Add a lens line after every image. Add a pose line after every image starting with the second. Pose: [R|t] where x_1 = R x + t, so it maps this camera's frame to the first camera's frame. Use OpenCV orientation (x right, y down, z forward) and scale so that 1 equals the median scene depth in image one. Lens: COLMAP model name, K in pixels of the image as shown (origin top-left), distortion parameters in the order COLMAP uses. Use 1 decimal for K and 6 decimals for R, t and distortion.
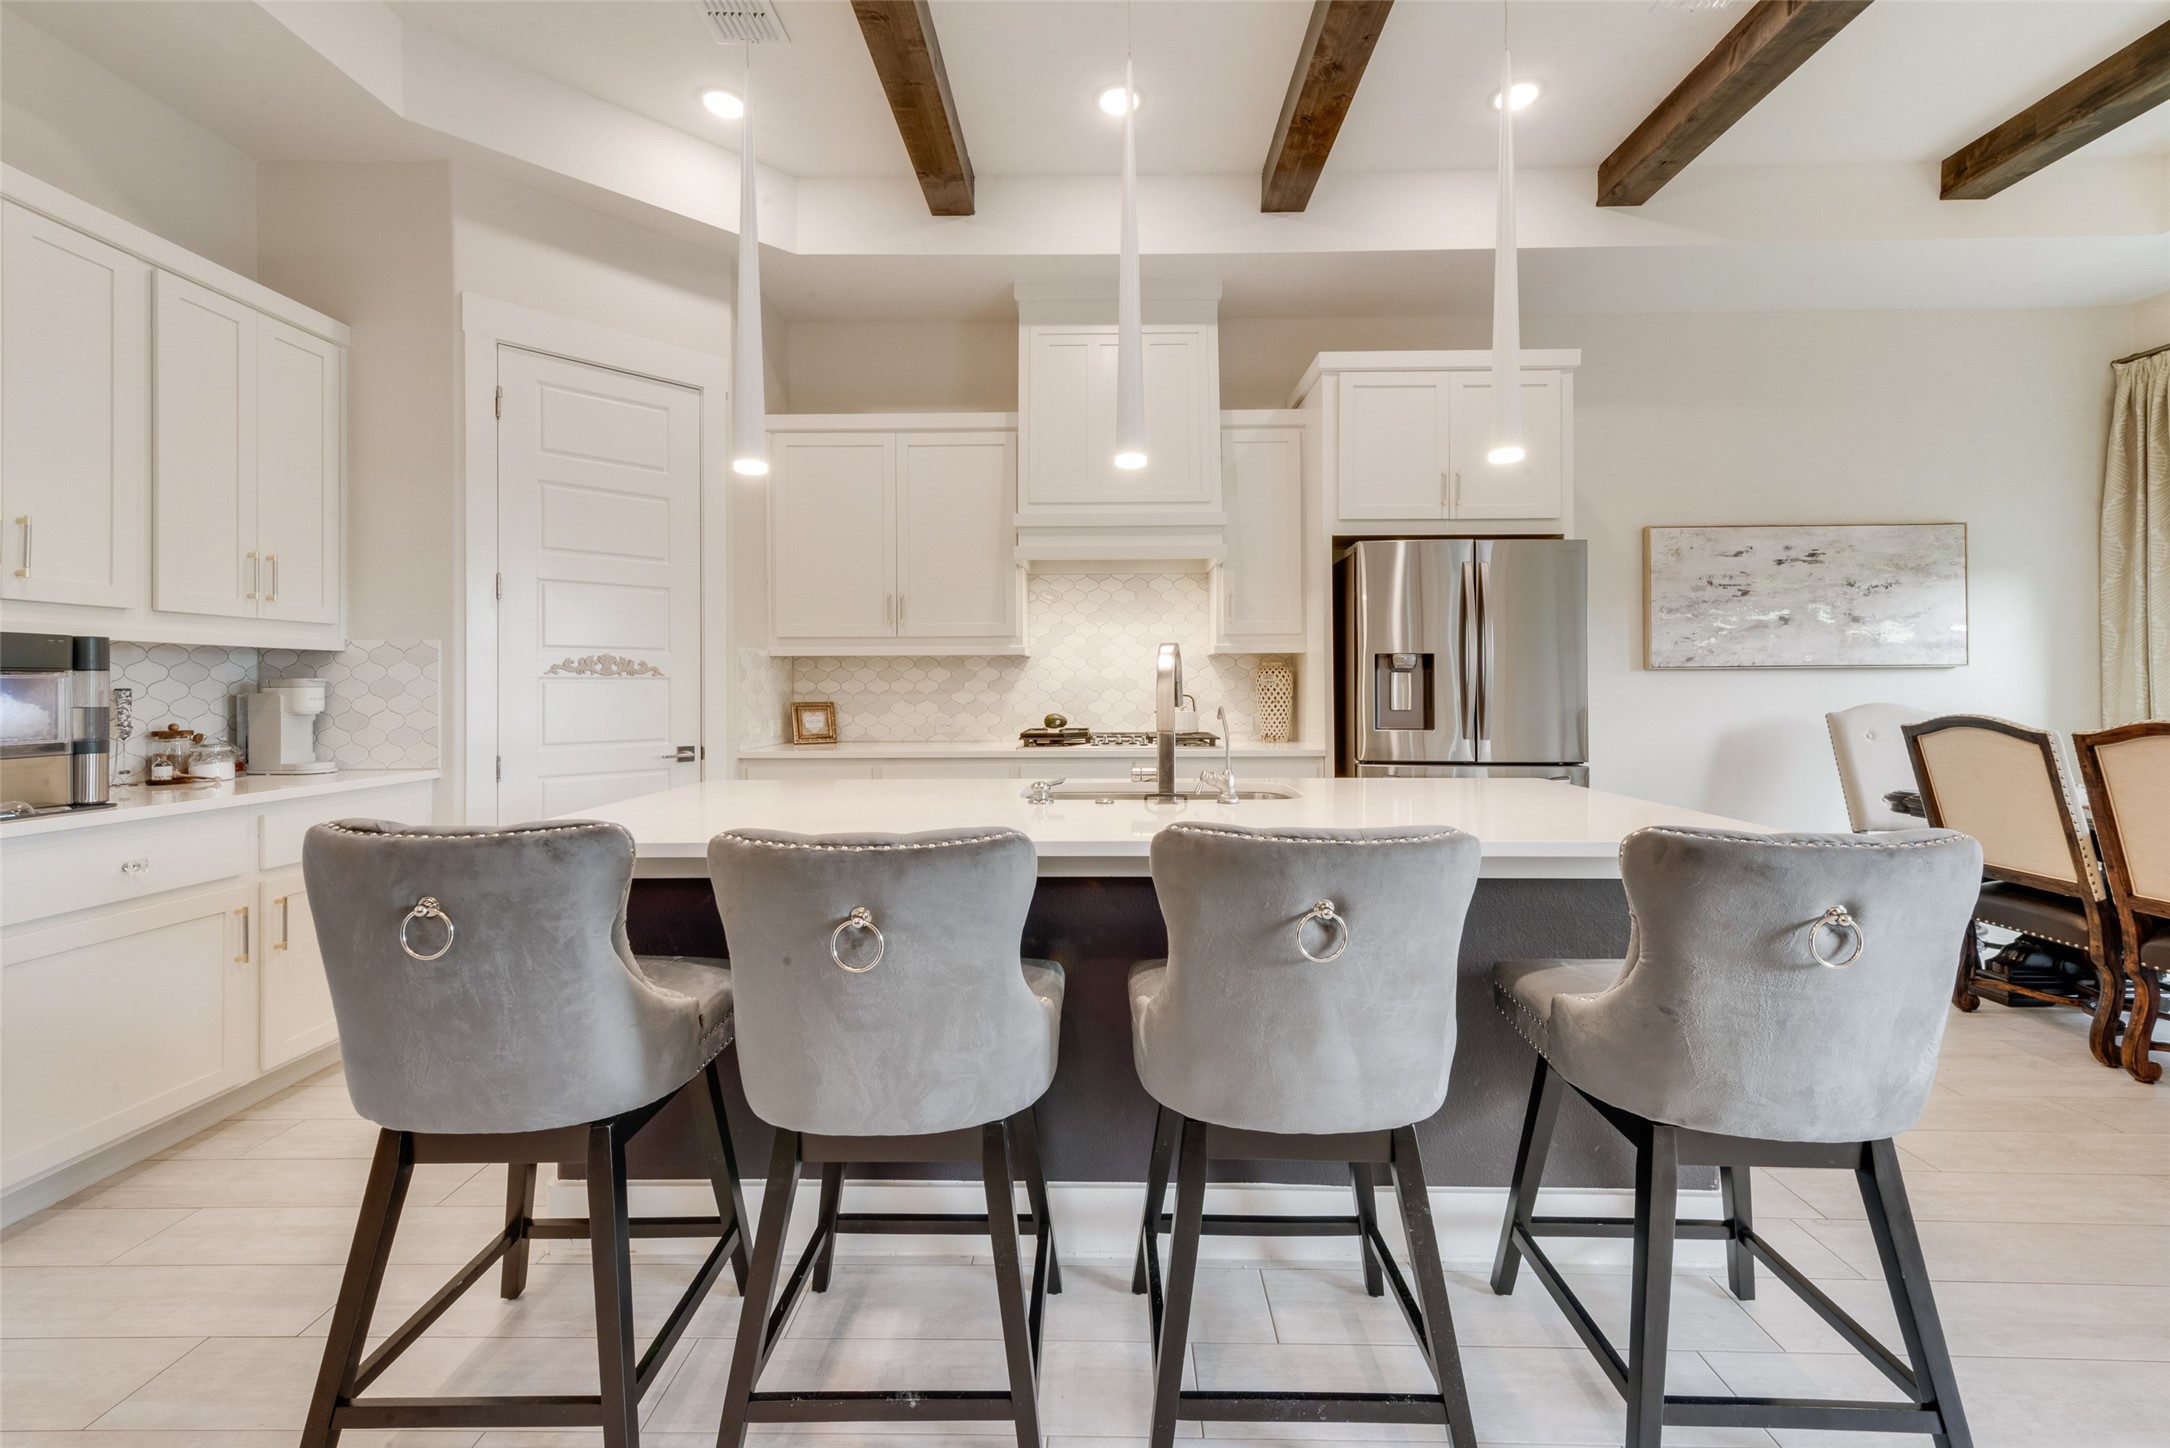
lens RADIAL K [[855.2, 0, 1092.7], [0, 855.2, 682.7], [0, 0, 1]] dist [0.018095, -0.004104]
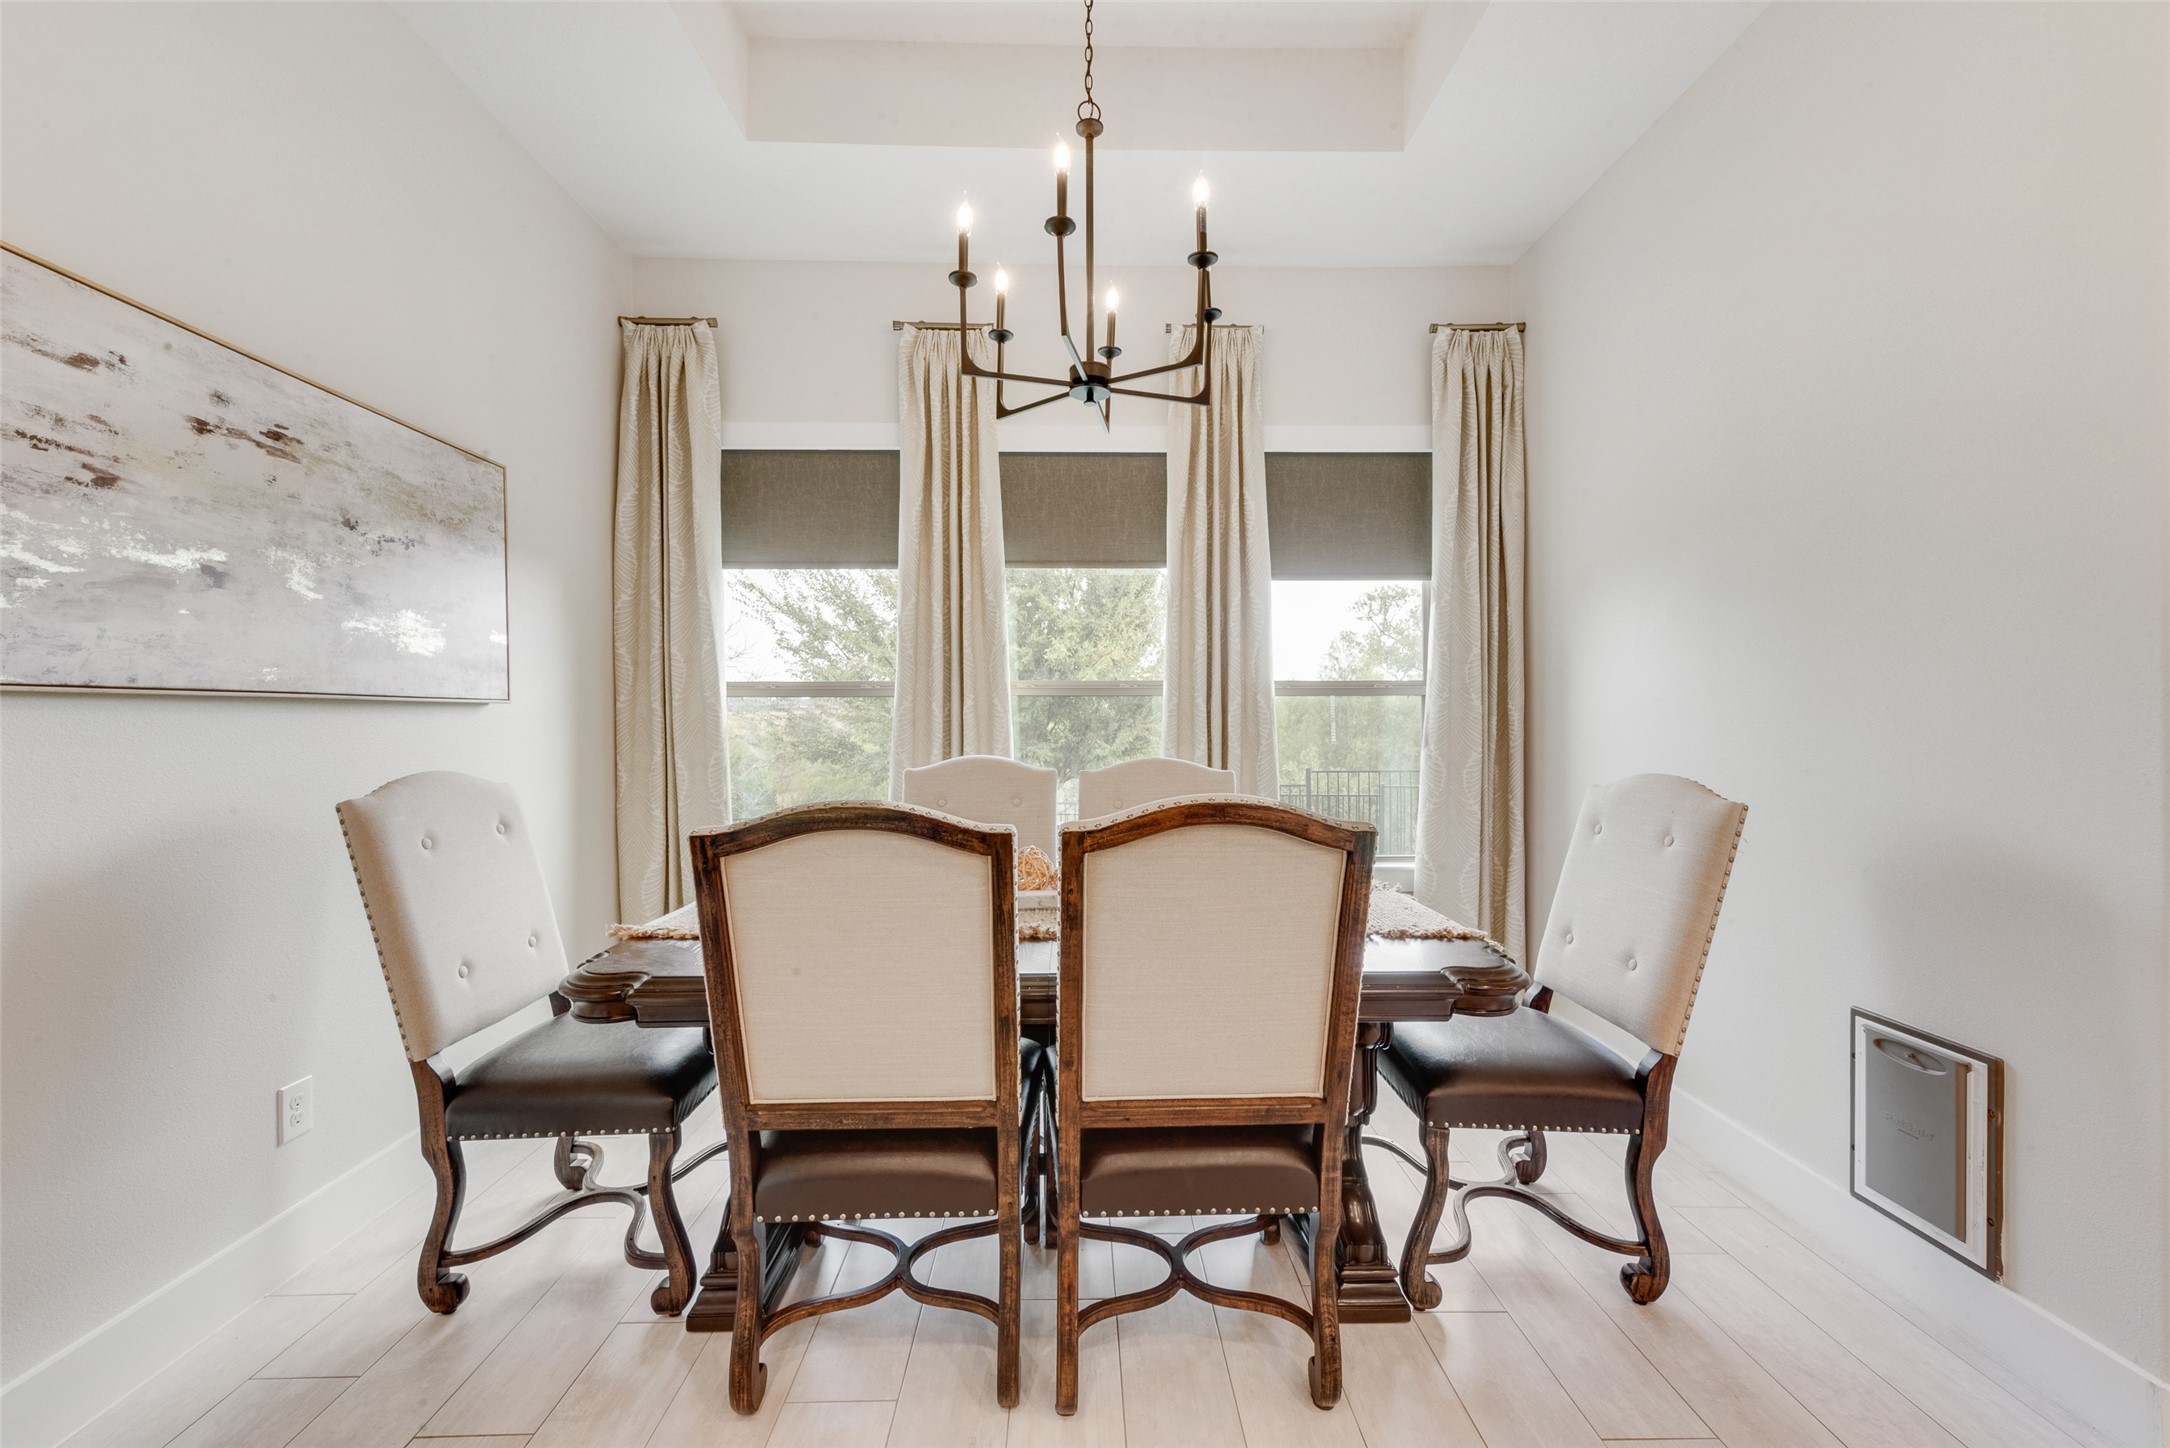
lens RADIAL K [[855.2, 0, 1110.0], [0, 855.2, 725.5], [0, 0, 1]] dist [0.018095, -0.004104]
pose [[-0.058506, -0.000798, 0.998287, 0.381028], [0.000849, 0.999999, 0.000849, -0.002977], [-0.998287, 0.000897, -0.058505, 0.619060]]
